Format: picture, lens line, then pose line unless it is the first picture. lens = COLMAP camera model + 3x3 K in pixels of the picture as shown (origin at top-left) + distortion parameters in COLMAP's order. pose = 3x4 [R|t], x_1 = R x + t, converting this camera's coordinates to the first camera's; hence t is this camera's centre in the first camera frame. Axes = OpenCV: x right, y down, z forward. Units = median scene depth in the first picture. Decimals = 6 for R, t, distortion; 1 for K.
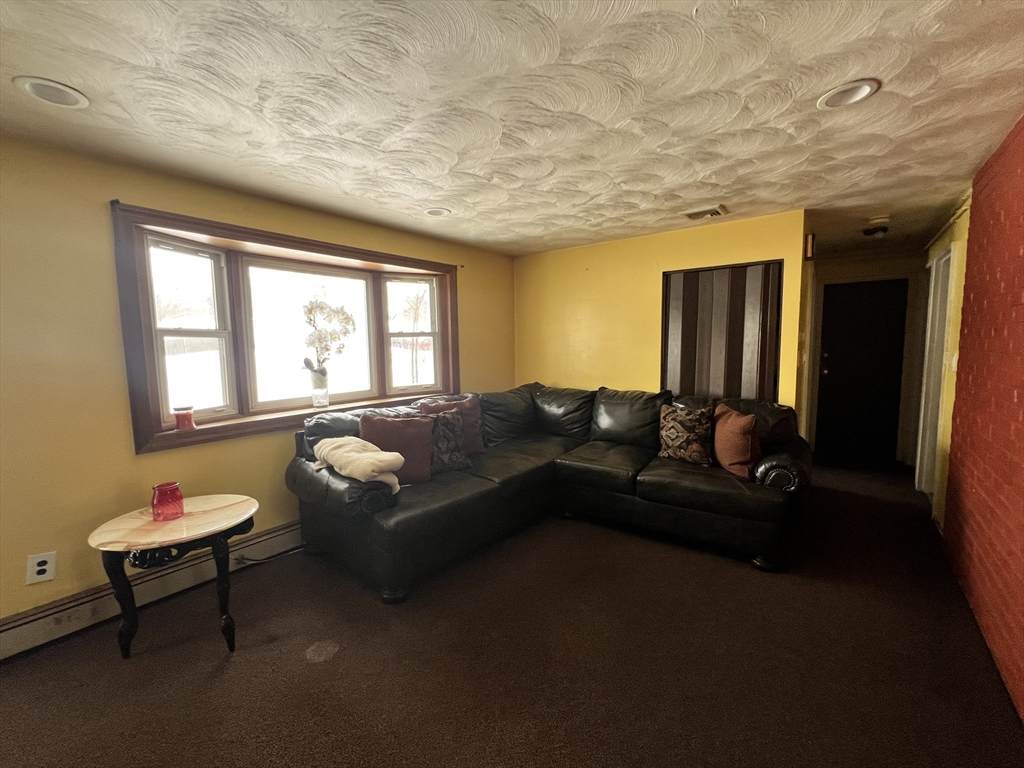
lens RADIAL K [[424.2, 0, 511.9], [0, 424.2, 380.5], [0, 0, 1]] dist [-0.007715, 0.000182]
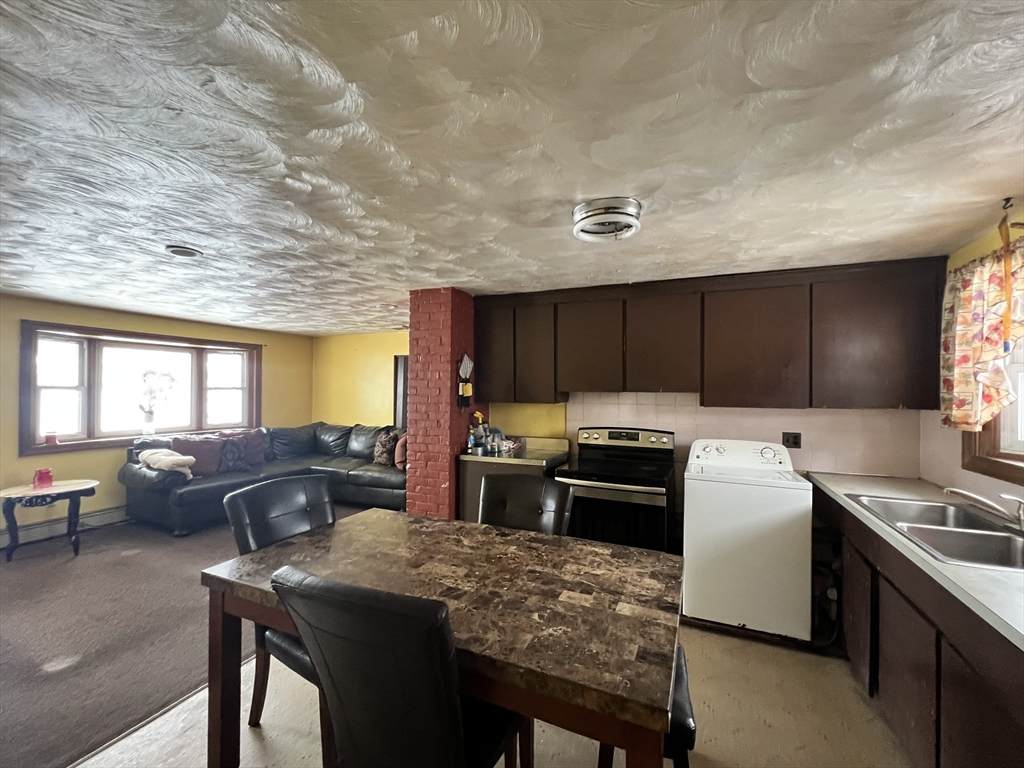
lens RADIAL K [[424.2, 0, 511.2], [0, 424.2, 385.6], [0, 0, 1]] dist [-0.007715, 0.000182]
pose [[0.970809, 0.023118, 0.238737, 0.510626], [0.000802, 0.995026, -0.099612, 0.040045], [-0.239852, 0.096896, 0.965962, -0.912336]]
